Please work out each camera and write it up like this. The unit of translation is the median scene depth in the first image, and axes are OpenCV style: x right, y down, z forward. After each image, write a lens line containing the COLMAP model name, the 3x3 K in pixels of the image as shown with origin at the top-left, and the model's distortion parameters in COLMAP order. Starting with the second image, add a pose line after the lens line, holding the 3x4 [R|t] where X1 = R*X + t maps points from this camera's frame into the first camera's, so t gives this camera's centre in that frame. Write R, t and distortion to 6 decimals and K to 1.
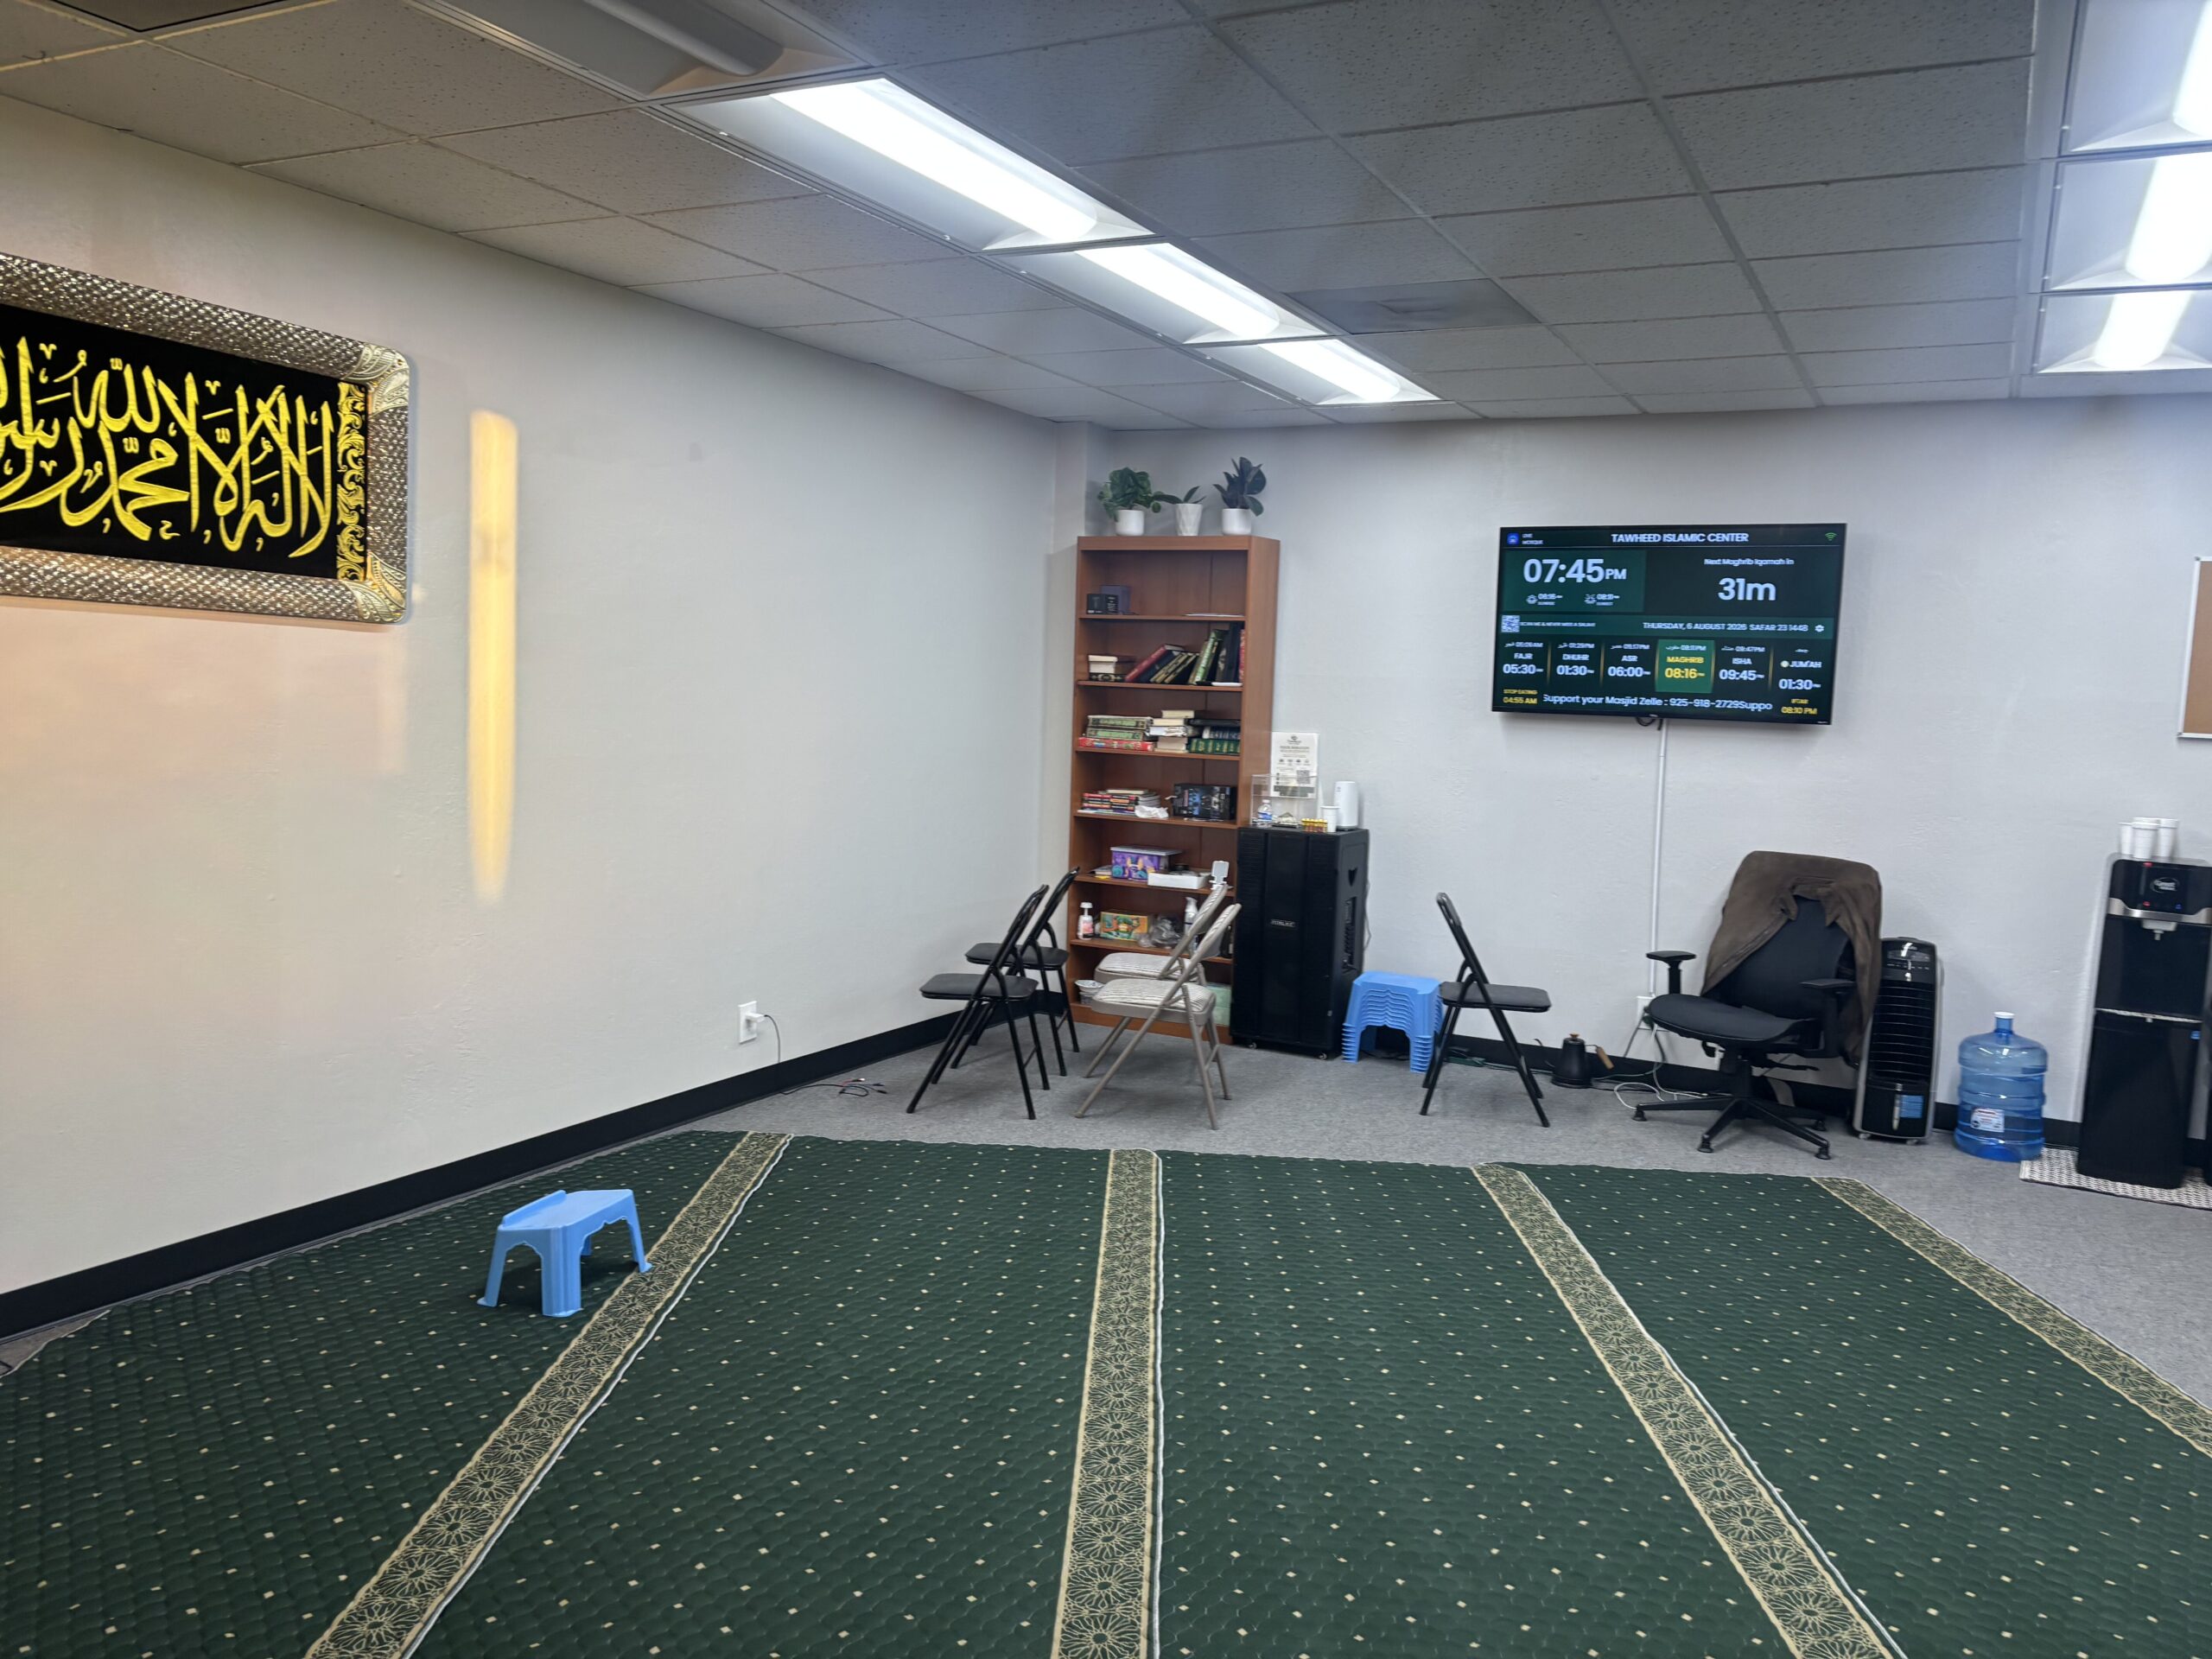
lens RADIAL K [[1655.5, 0, 1110.0], [0, 1655.5, 849.6], [0, 0, 1]] dist [0.048081, -0.052578]
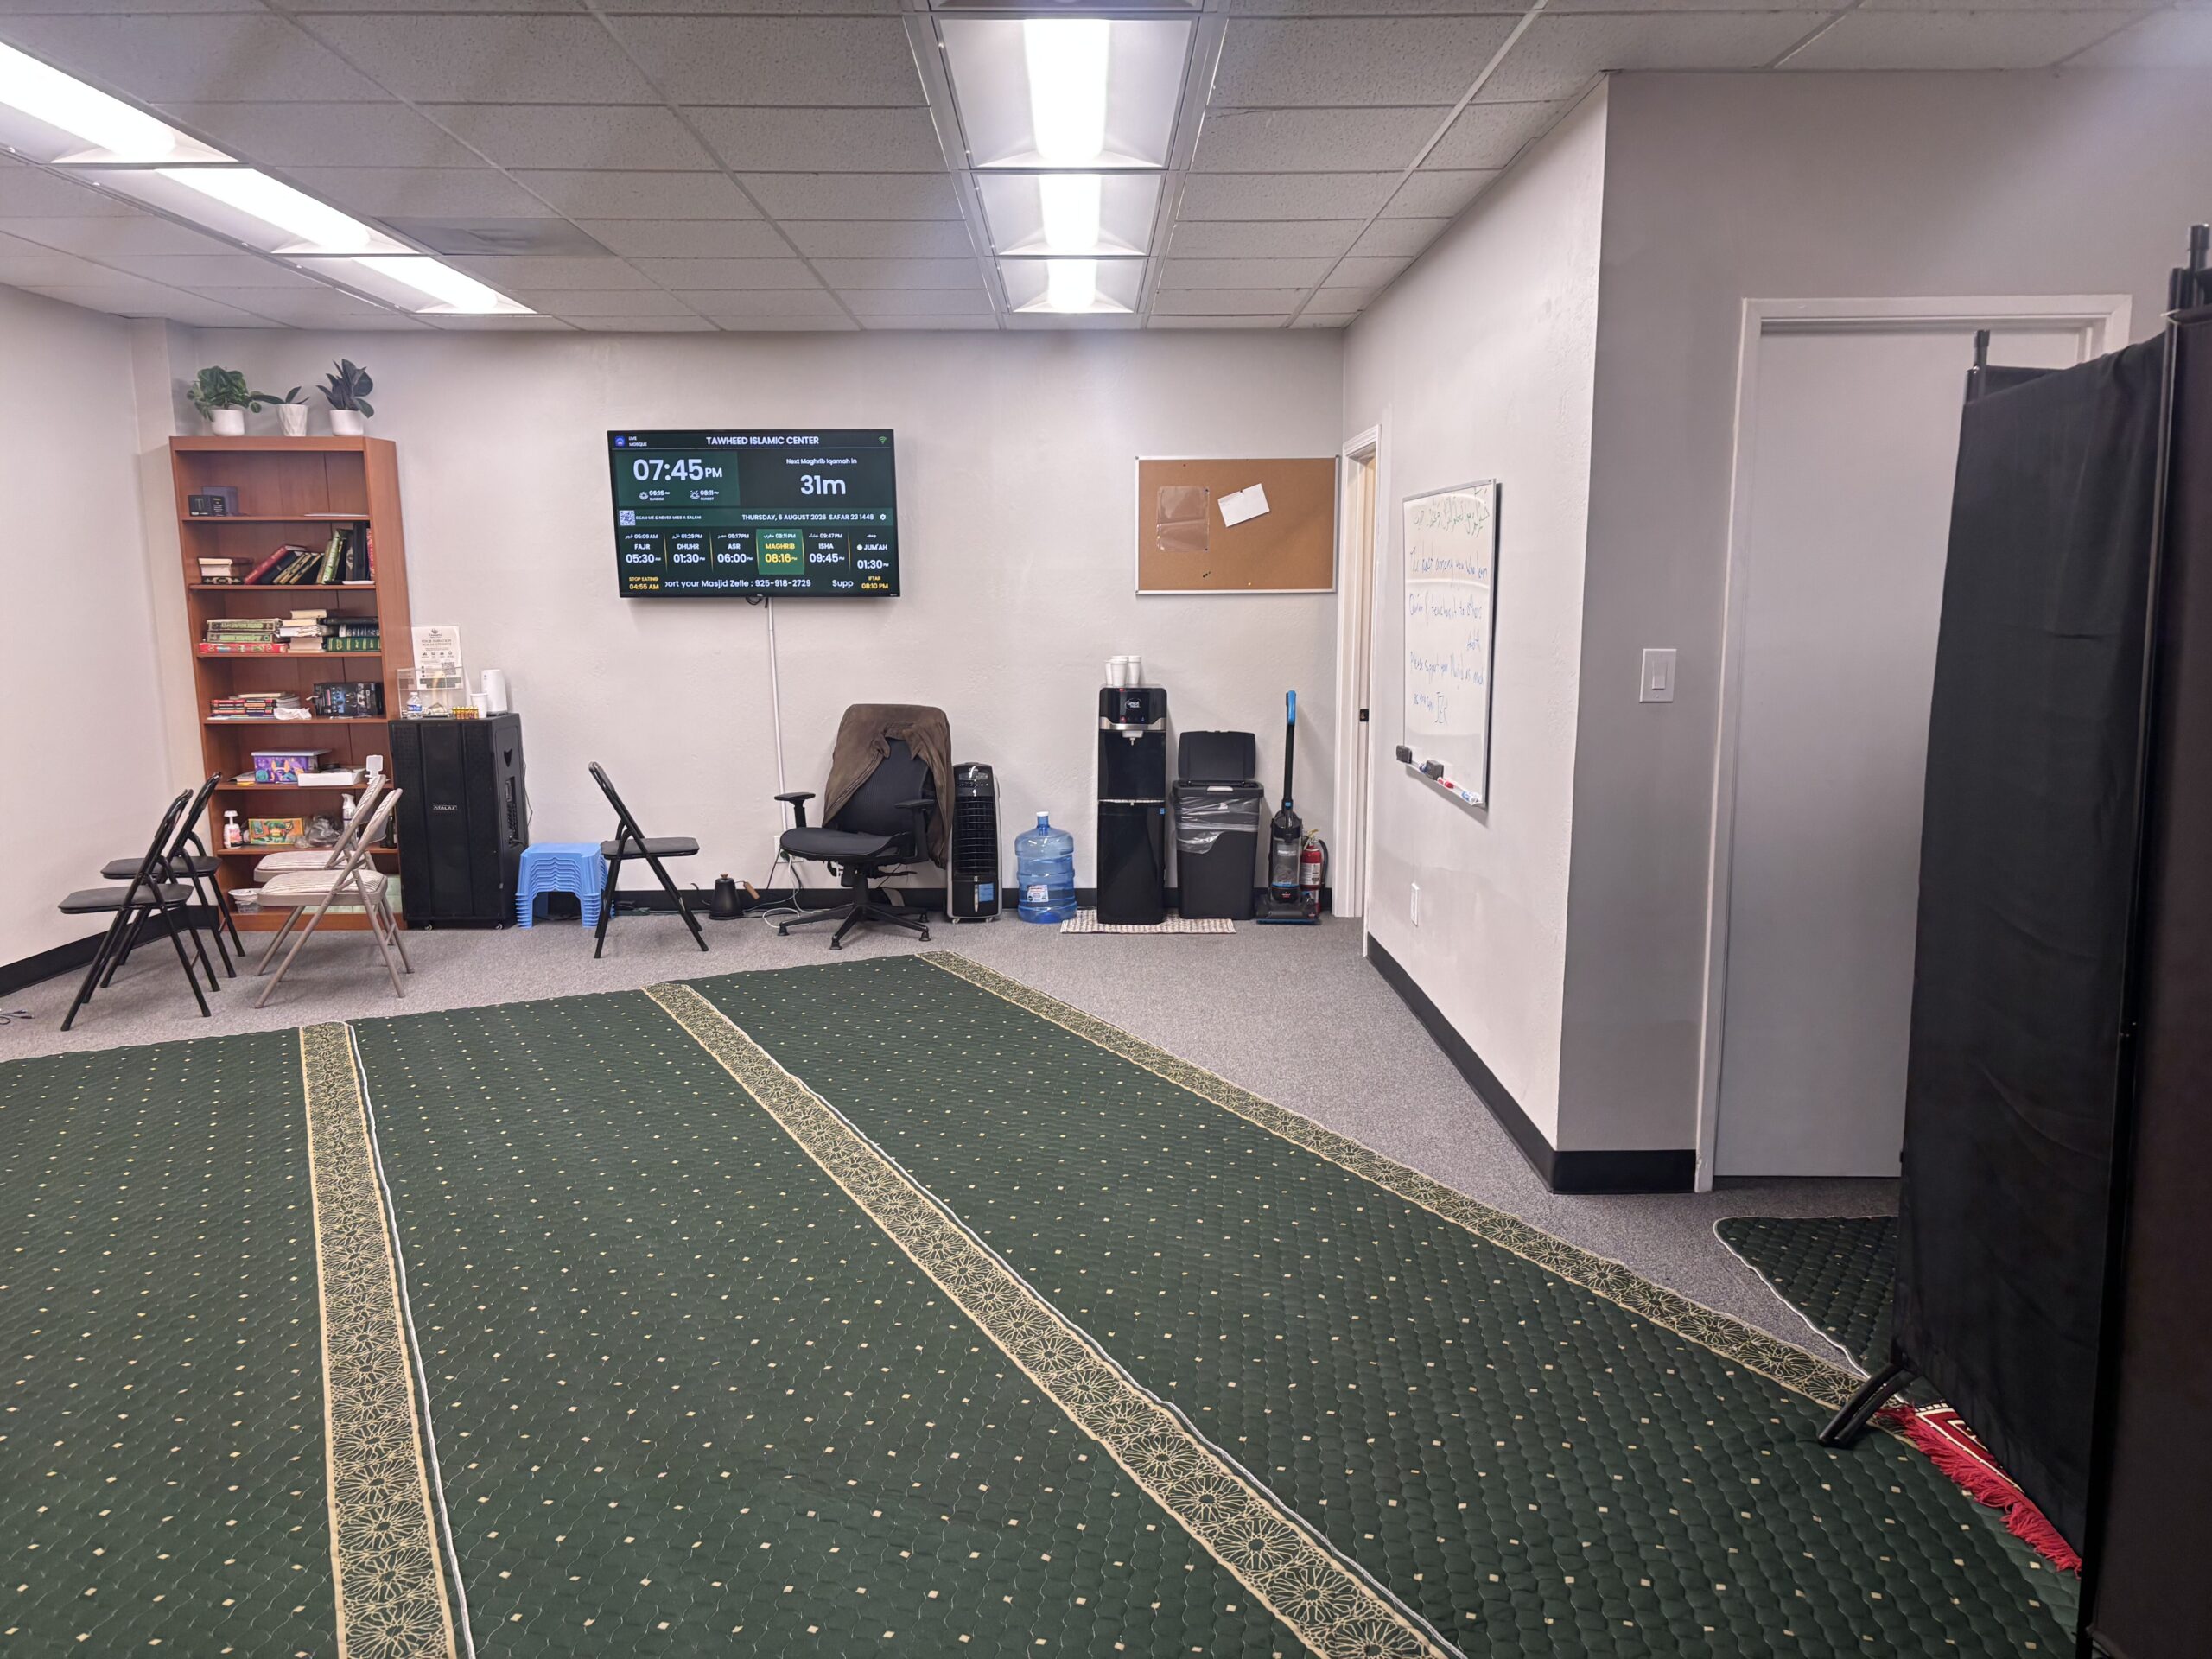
lens RADIAL K [[1655.5, 0, 1093.3], [0, 1655.5, 851.3], [0, 0, 1]] dist [0.048081, -0.052578]
pose [[0.881690, -0.118196, 0.456784, -0.024374], [0.089131, 0.992408, 0.084749, 0.023038], [-0.463333, -0.034009, 0.885531, -0.169087]]
